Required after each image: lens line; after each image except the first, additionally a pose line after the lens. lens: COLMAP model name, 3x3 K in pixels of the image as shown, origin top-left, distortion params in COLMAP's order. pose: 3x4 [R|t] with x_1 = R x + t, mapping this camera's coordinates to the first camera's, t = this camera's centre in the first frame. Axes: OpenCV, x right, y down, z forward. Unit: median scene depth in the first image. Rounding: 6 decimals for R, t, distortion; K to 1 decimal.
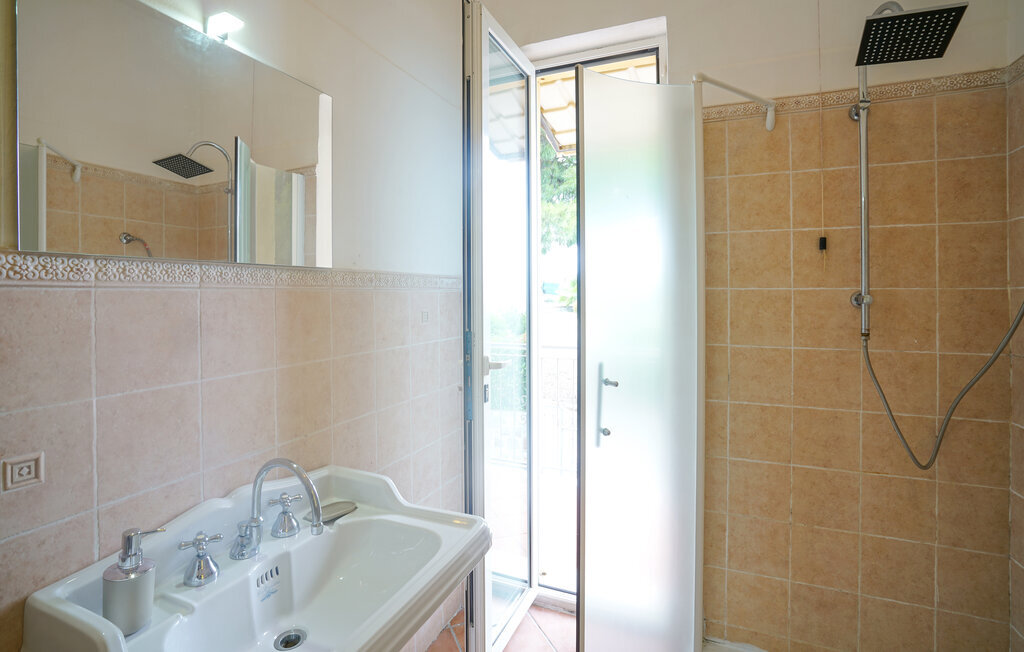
lens RADIAL K [[493.0, 0, 499.8], [0, 493.0, 325.2], [0, 0, 1]] dist [-0.038588, 0.015070]
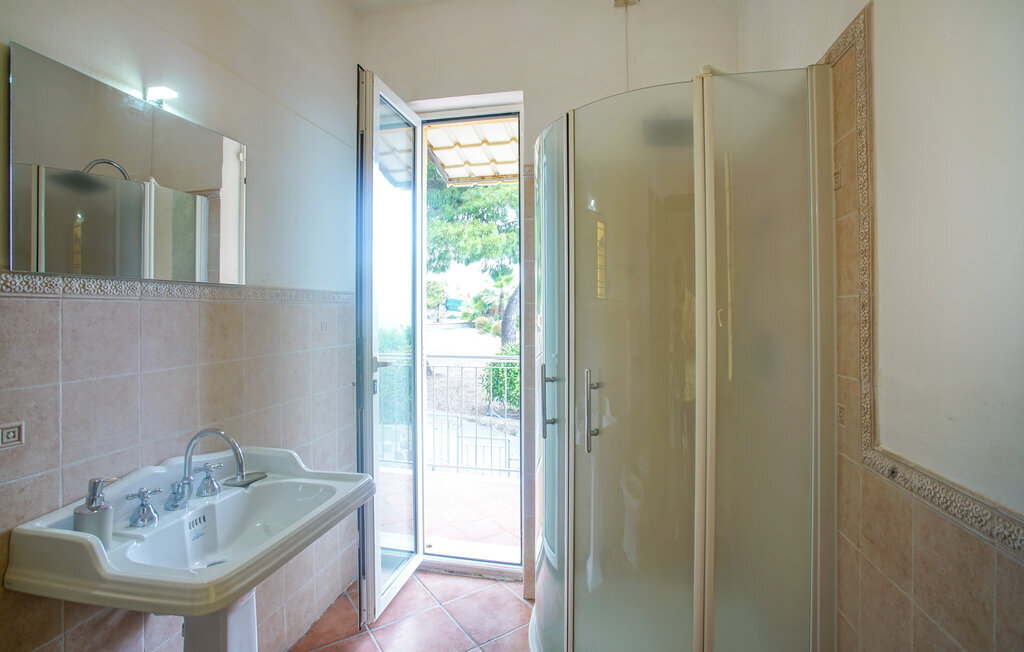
lens RADIAL K [[493.0, 0, 499.8], [0, 493.0, 325.2], [0, 0, 1]] dist [-0.038588, 0.015070]
pose [[0.981302, -0.001428, 0.192471, 0.061596], [0.007816, 0.999443, -0.032433, 0.036806], [-0.192318, 0.033330, 0.980766, -0.407838]]
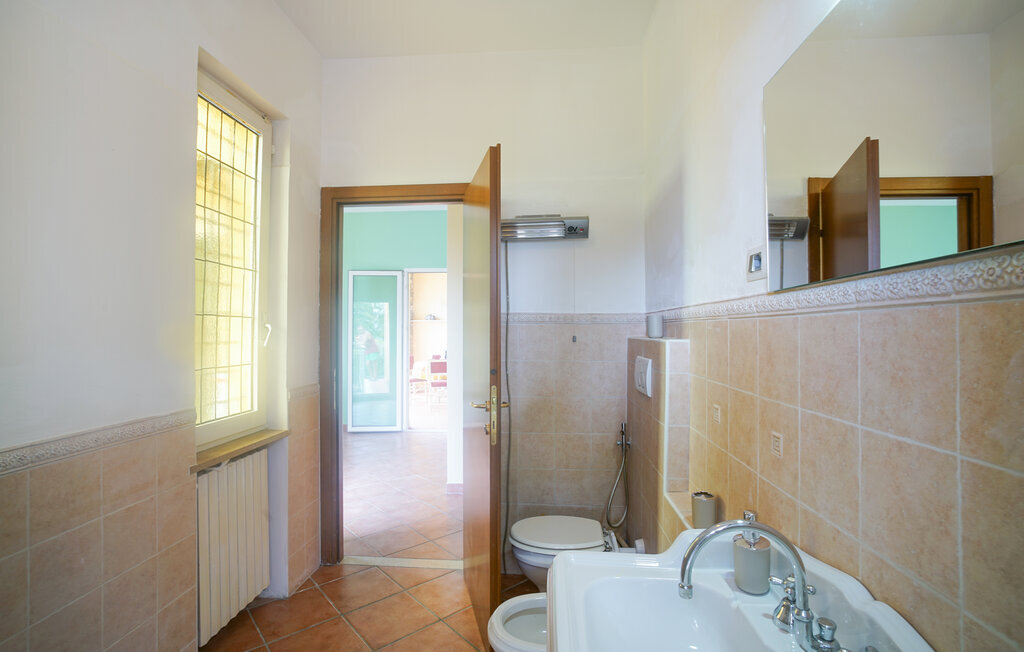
lens RADIAL K [[493.0, 0, 499.8], [0, 493.0, 325.2], [0, 0, 1]] dist [-0.038588, 0.015070]
pose [[-0.948950, 0.001718, -0.315421, 0.178603], [-0.013268, 0.998883, 0.045358, -0.073925], [0.315147, 0.047227, -0.947867, 1.476719]]
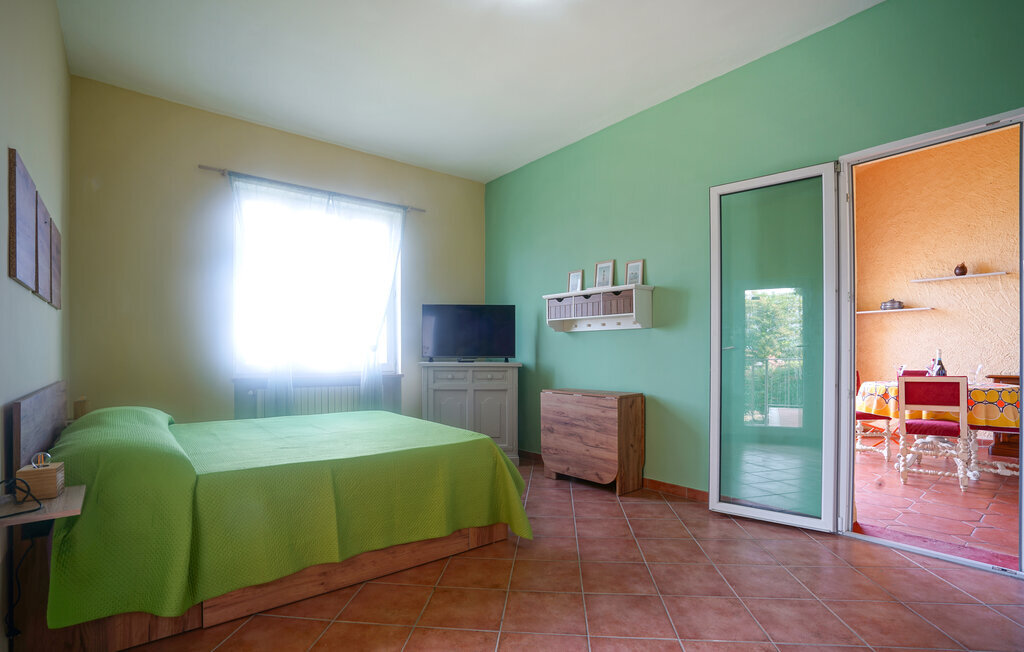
lens RADIAL K [[487.1, 0, 497.2], [0, 487.1, 353.7], [0, 0, 1]] dist [-0.046330, -0.000101]
pose [[-0.883162, 0.005575, 0.469036, -0.169633], [0.032491, 0.998255, 0.049312, 0.369416], [-0.467942, 0.058790, -0.881801, -1.495554]]
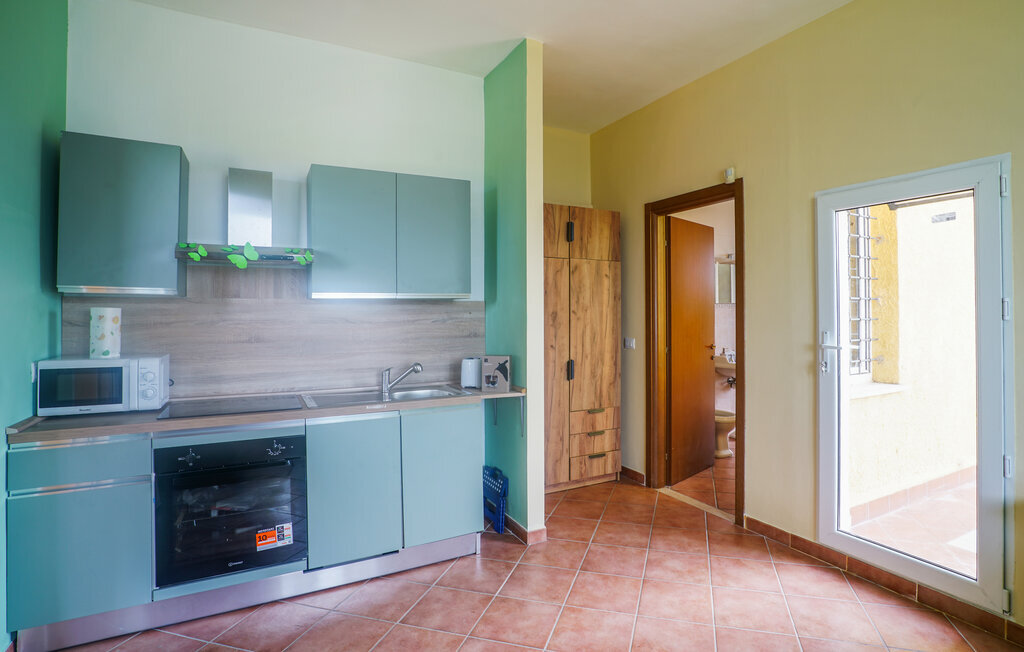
lens RADIAL K [[524.9, 0, 575.0], [0, 524.9, 306.3], [0, 0, 1]] dist [-0.052596, 0.017575]
pose [[0.824473, -0.003199, -0.565892, 1.110003], [-0.035767, 0.997690, -0.057751, 0.269105], [0.564770, 0.067854, 0.822454, -4.439290]]
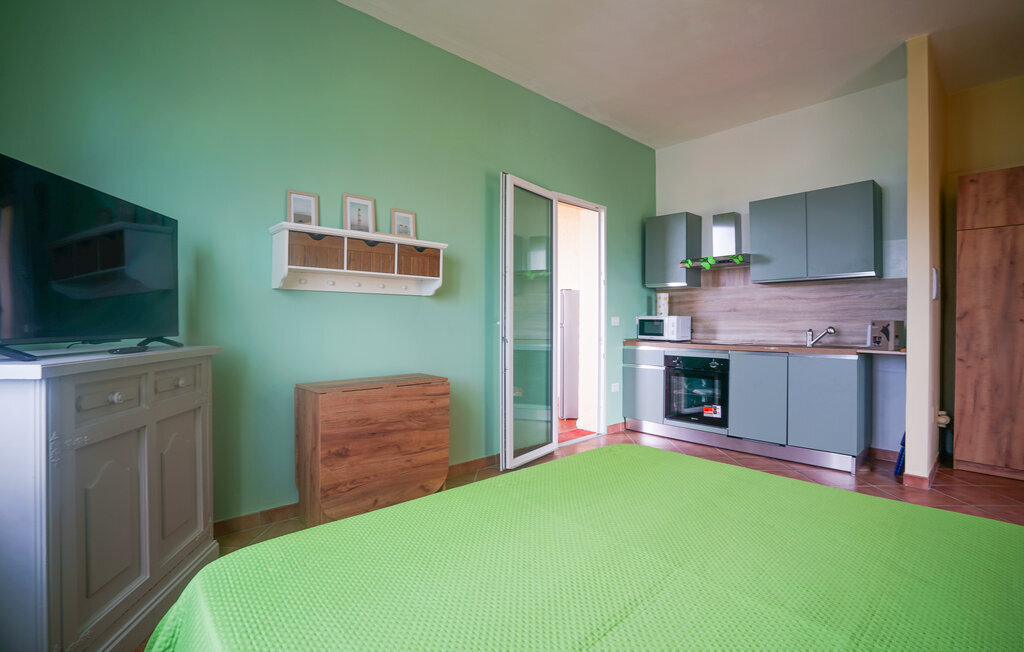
lens RADIAL K [[493.0, 0, 499.8], [0, 493.0, 325.2], [0, 0, 1]] dist [-0.038588, 0.015070]
pose [[-0.391341, 0.007914, -0.920212, 2.986707], [-0.053029, 0.998107, 0.031135, 0.448510], [0.918717, 0.060983, -0.390181, -3.411493]]
